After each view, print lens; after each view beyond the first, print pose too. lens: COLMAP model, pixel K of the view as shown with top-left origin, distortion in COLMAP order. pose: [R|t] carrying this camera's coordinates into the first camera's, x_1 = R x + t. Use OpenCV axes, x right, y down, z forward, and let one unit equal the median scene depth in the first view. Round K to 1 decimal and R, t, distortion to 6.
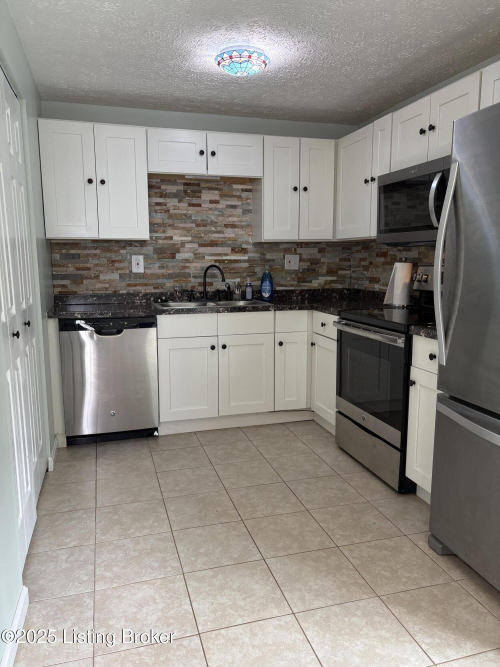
lens RADIAL K [[504.0, 0, 255.1], [0, 504.0, 339.7], [0, 0, 1]] dist [0.037647, -0.039808]
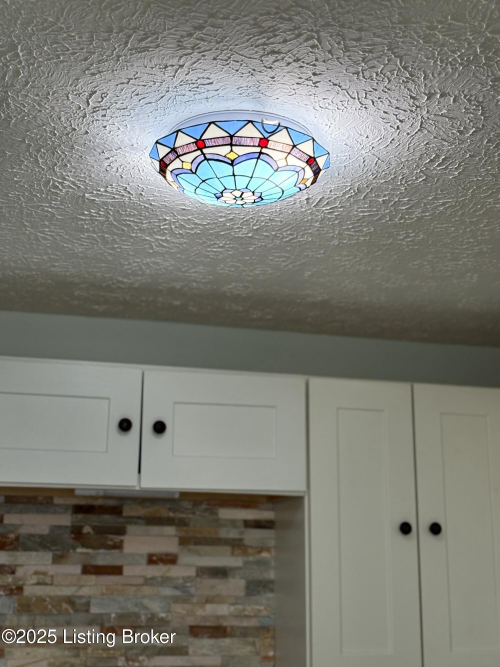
lens RADIAL K [[1002.3, 0, 246.2], [0, 1002.3, 348.4], [0, 0, 1]] dist [0.114889, 0.000000]
pose [[0.999143, 0.001318, -0.041380, 0.002695], [-0.017312, 0.921218, -0.388661, -0.146106], [0.037607, 0.389045, 0.920451, 0.340490]]
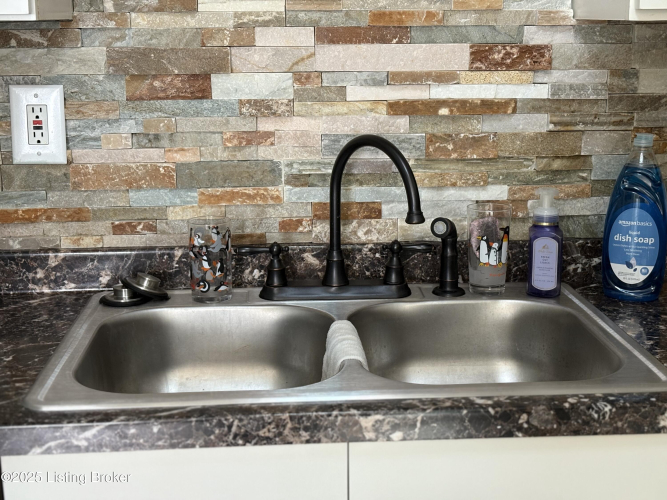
lens RADIAL K [[1002.3, 0, 332.5], [0, 1002.3, 246.3], [0, 0, 1]] dist [0.114889, 0.000000]
pose [[0.971602, 0.049920, -0.231296, -0.001583], [-0.035699, 0.997229, 0.065270, -0.131250], [0.233913, -0.055160, 0.970692, 0.602947]]
